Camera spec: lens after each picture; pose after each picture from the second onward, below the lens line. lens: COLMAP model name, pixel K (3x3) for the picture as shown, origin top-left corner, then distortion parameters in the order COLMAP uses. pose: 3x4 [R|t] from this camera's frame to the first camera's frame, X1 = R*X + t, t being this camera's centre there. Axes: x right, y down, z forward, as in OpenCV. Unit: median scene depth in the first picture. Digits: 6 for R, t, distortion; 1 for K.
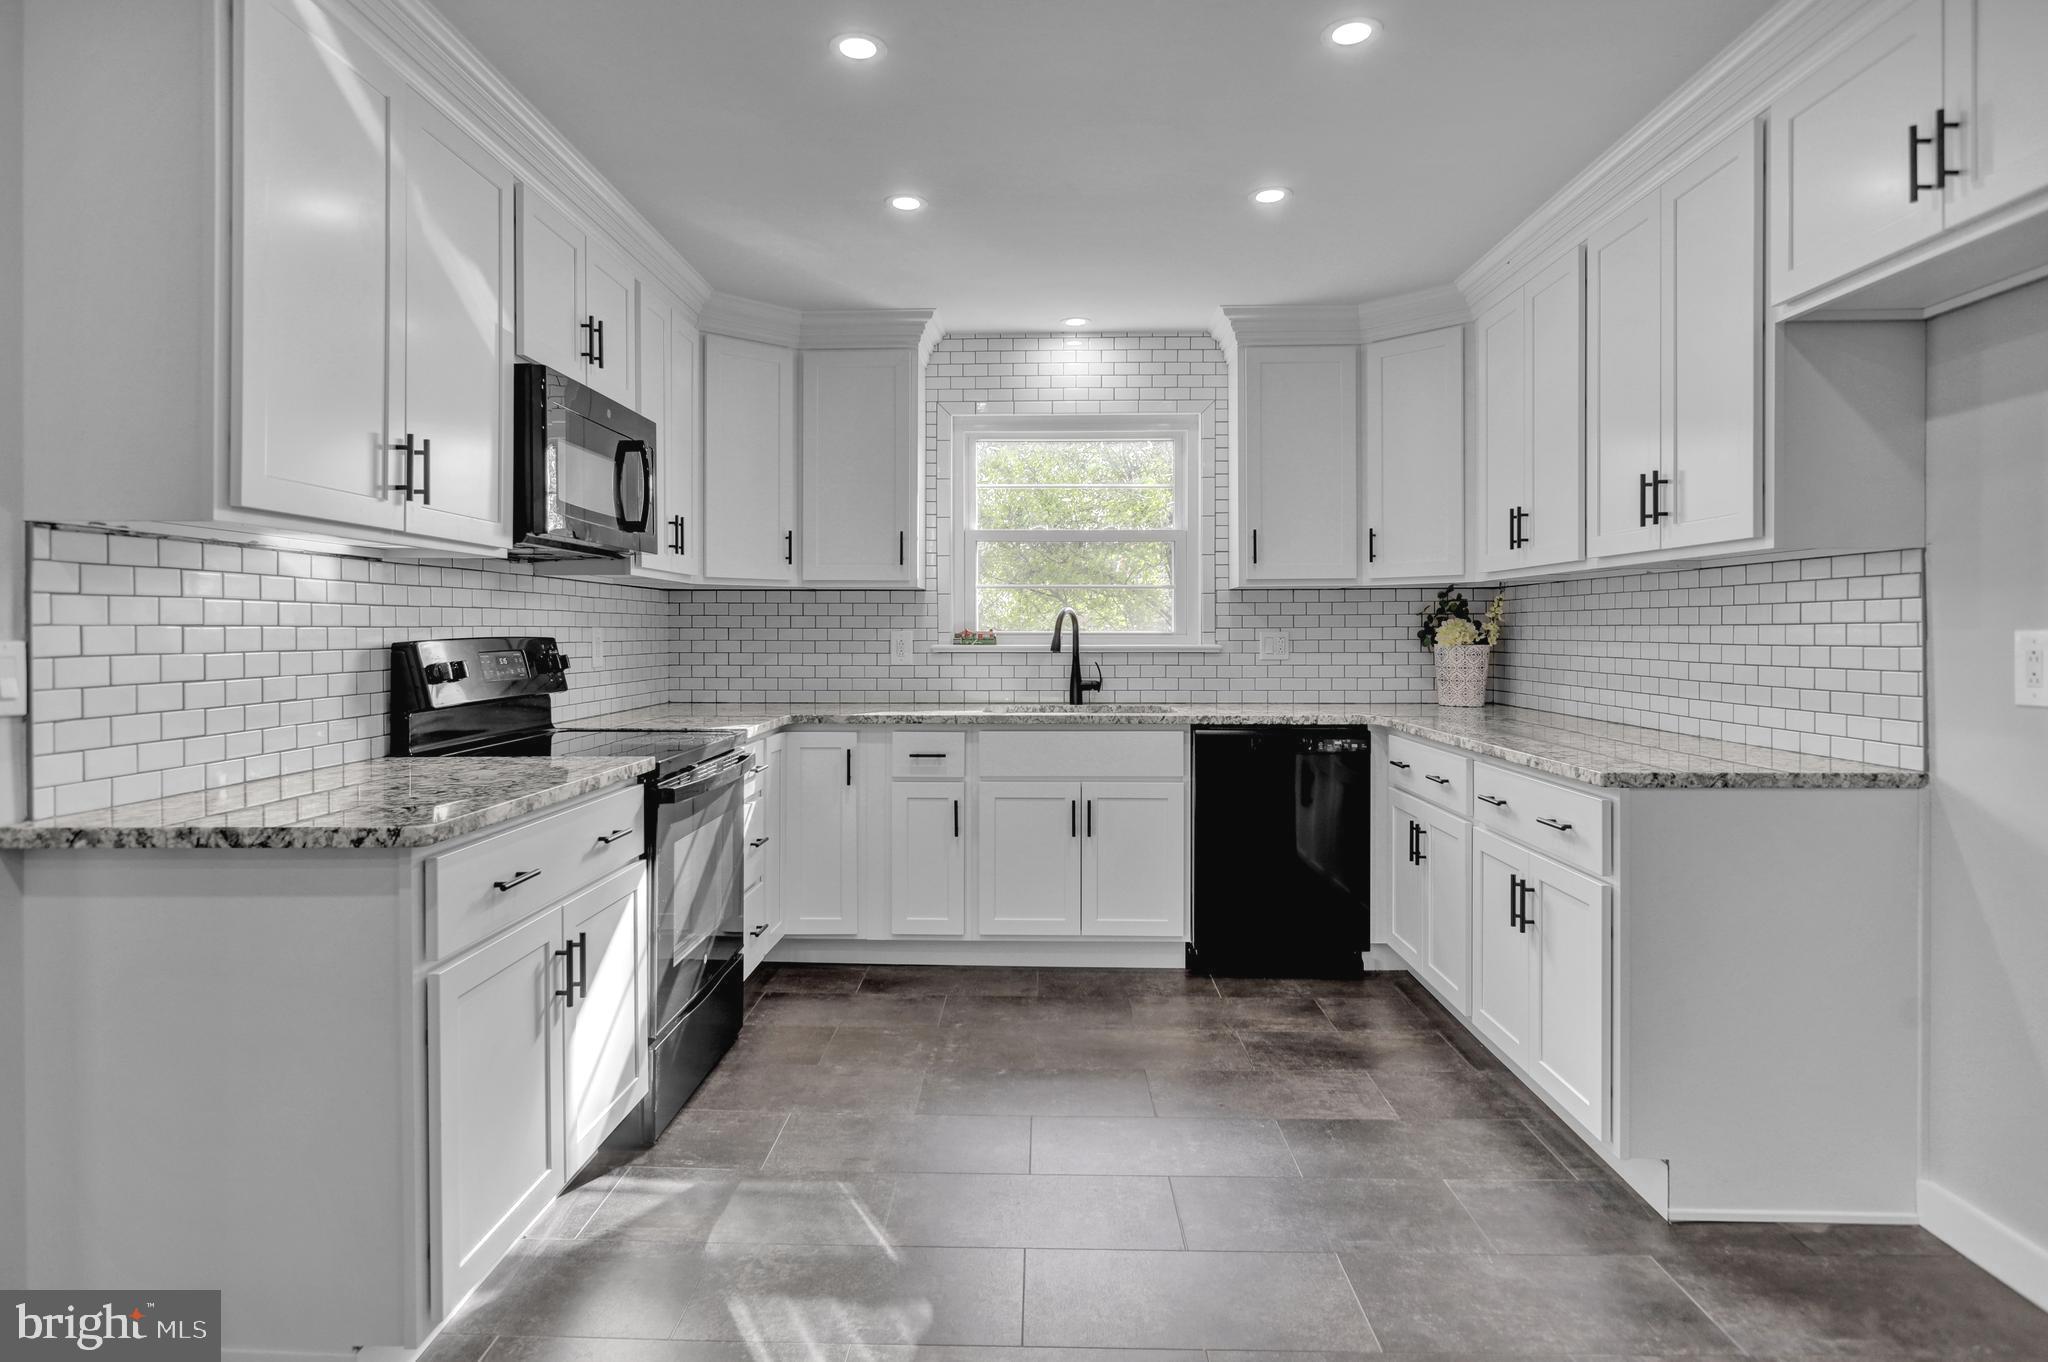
lens RADIAL K [[1125.2, 0, 1017.4], [0, 1125.2, 632.8], [0, 0, 1]] dist [0.002733, 0.001655]
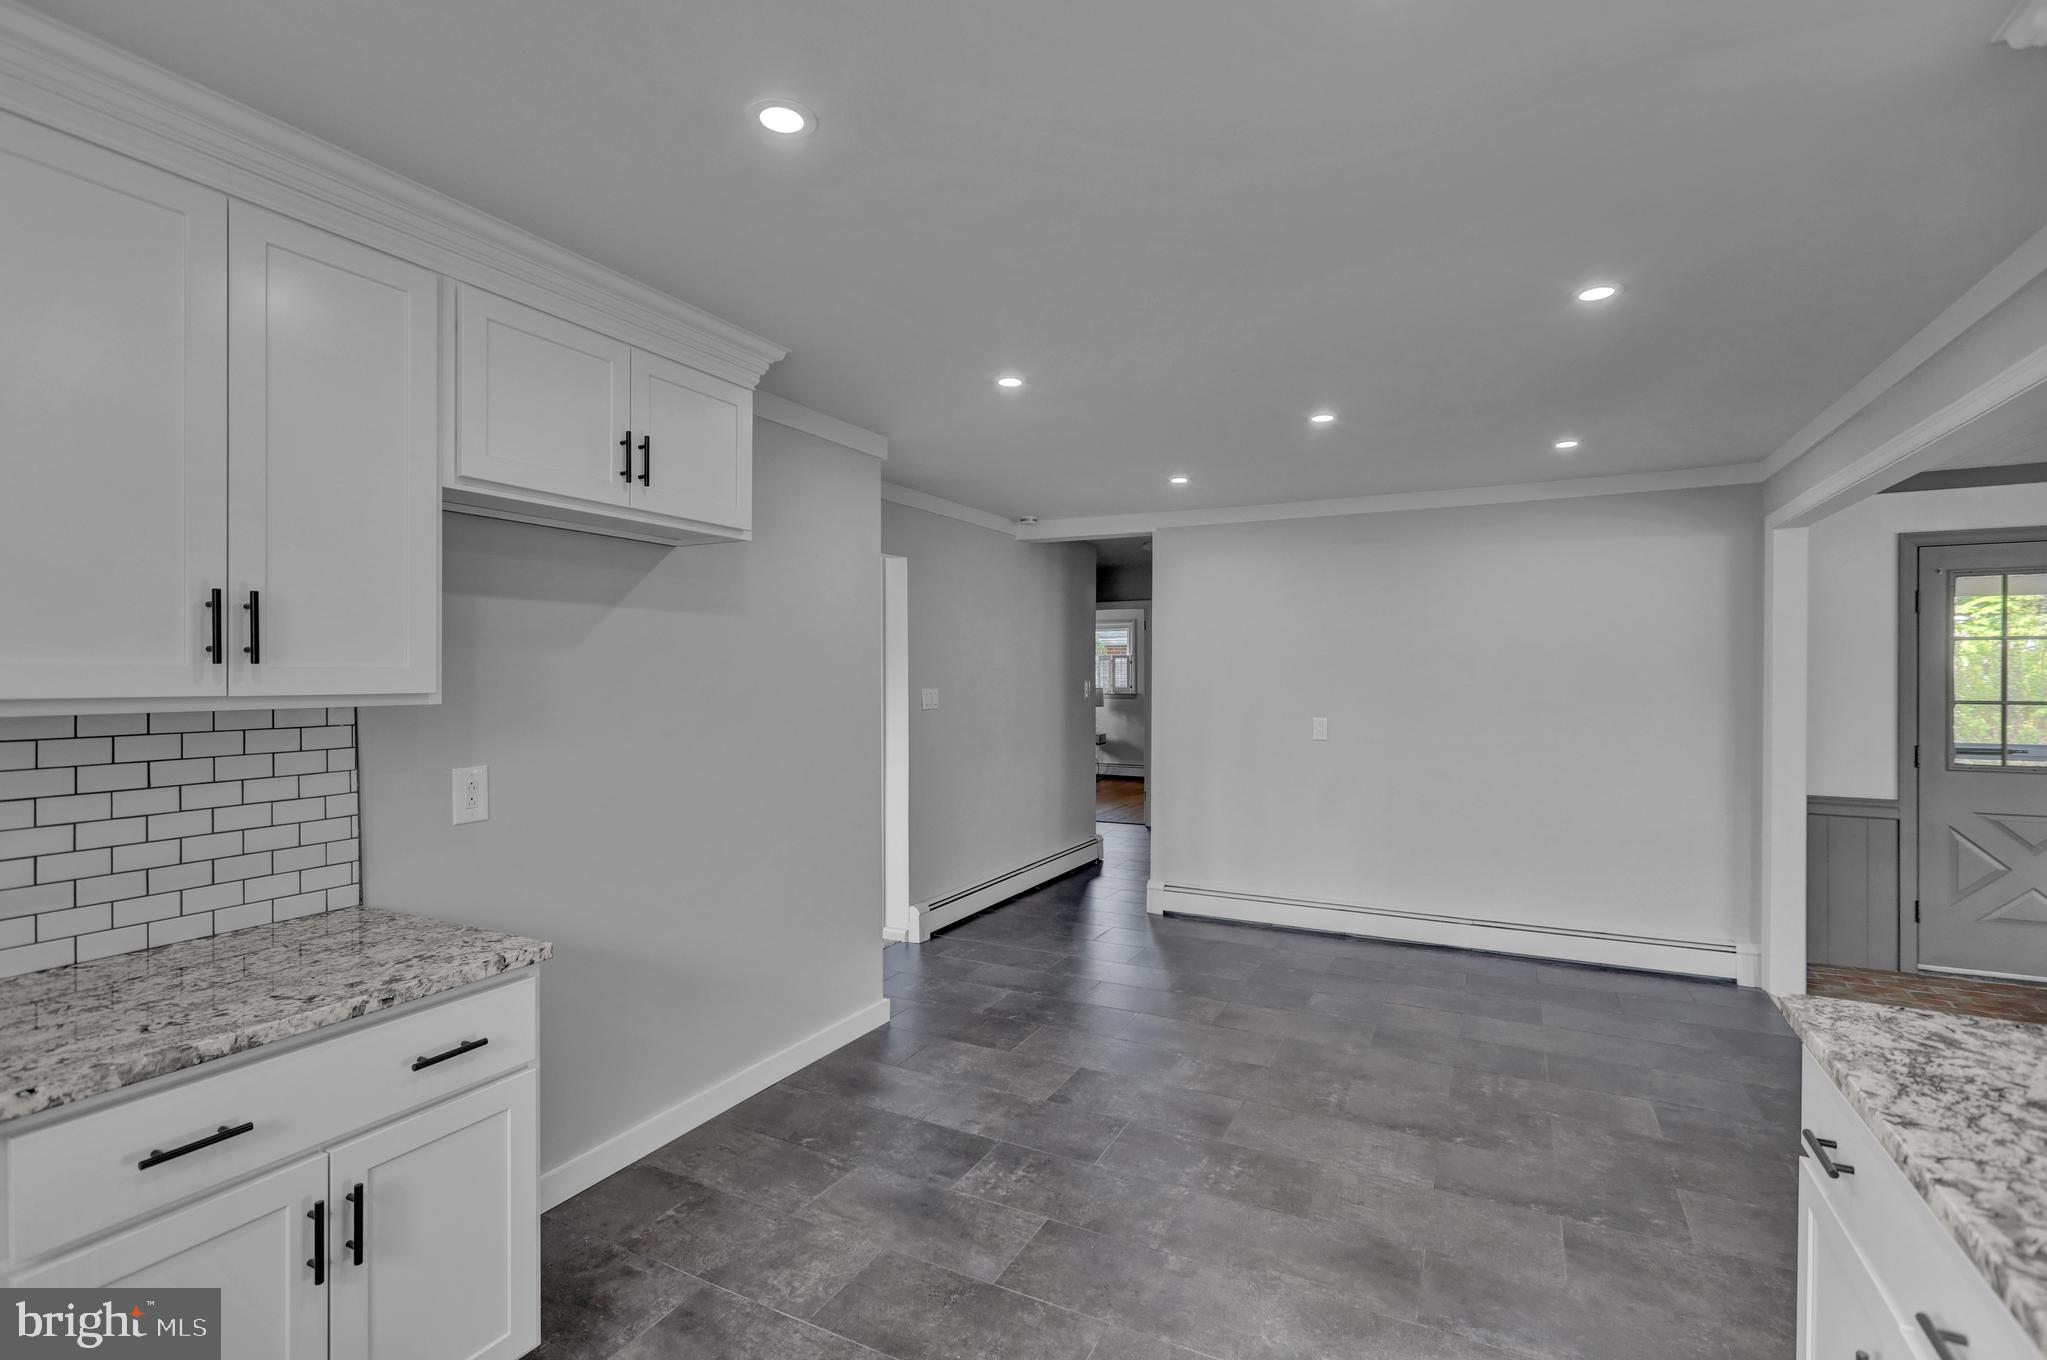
lens RADIAL K [[942.8, 0, 1029.1], [0, 942.8, 682.2], [0, 0, 1]] dist [-0.001126, -0.000350]
pose [[-0.903102, -0.002018, 0.429422, -0.108453], [0.002136, 0.999955, 0.009191, -0.060291], [-0.429422, 0.009217, -0.903057, 0.910864]]
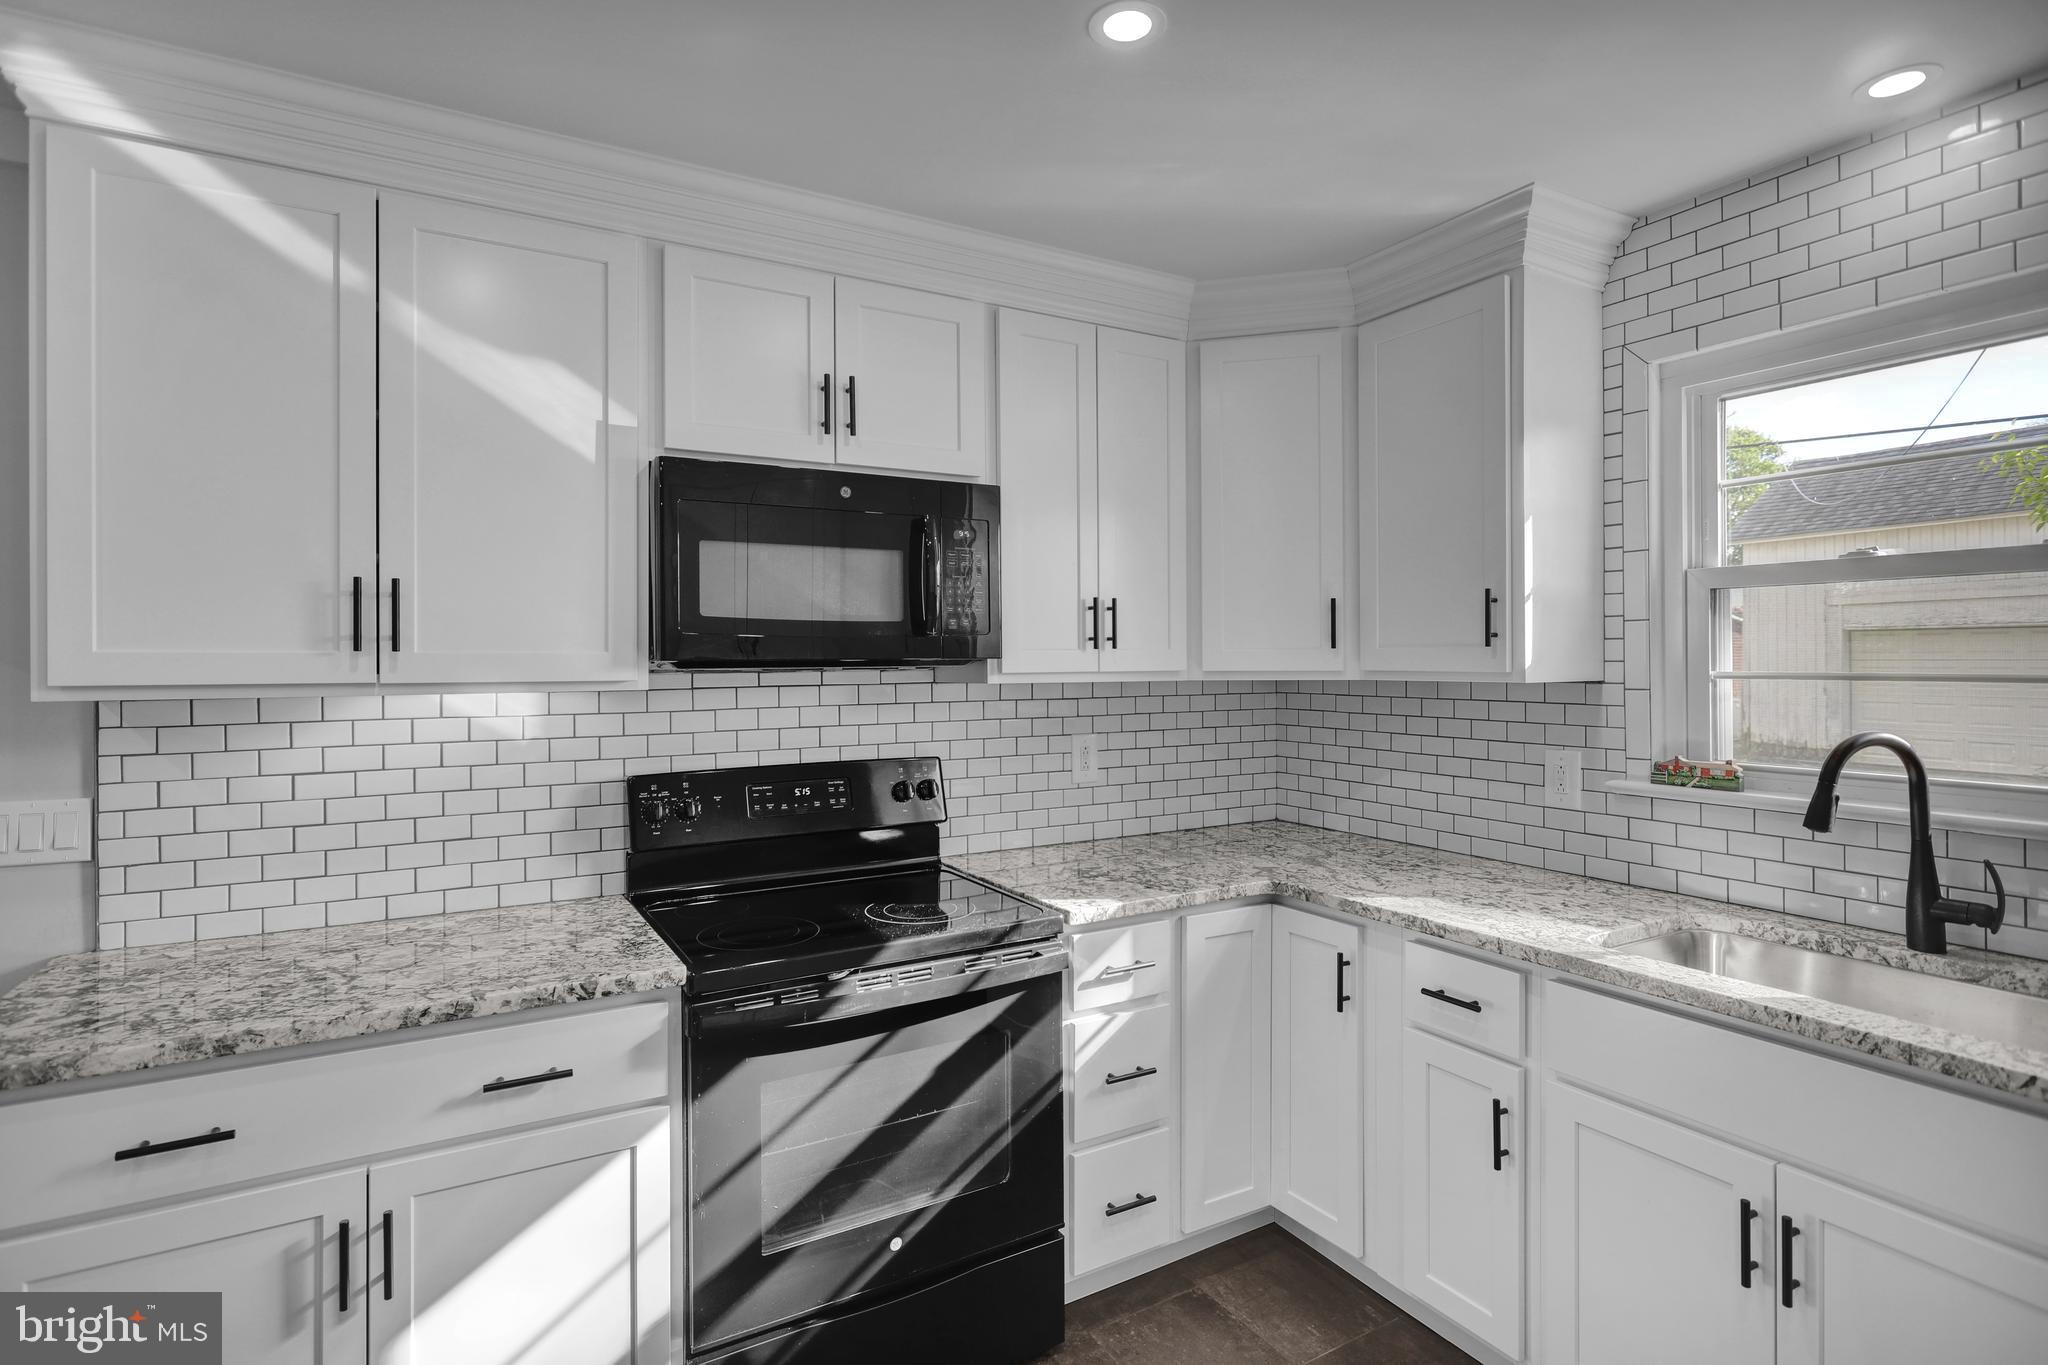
lens RADIAL K [[1017.8, 0, 1016.6], [0, 1017.8, 659.1], [0, 0, 1]] dist [0.000898, -0.000154]
pose [[0.524363, -0.003843, -0.851486, 0.235206], [0.004249, 0.999989, -0.001897, -0.058157], [0.851484, -0.002623, 0.524374, 0.558273]]
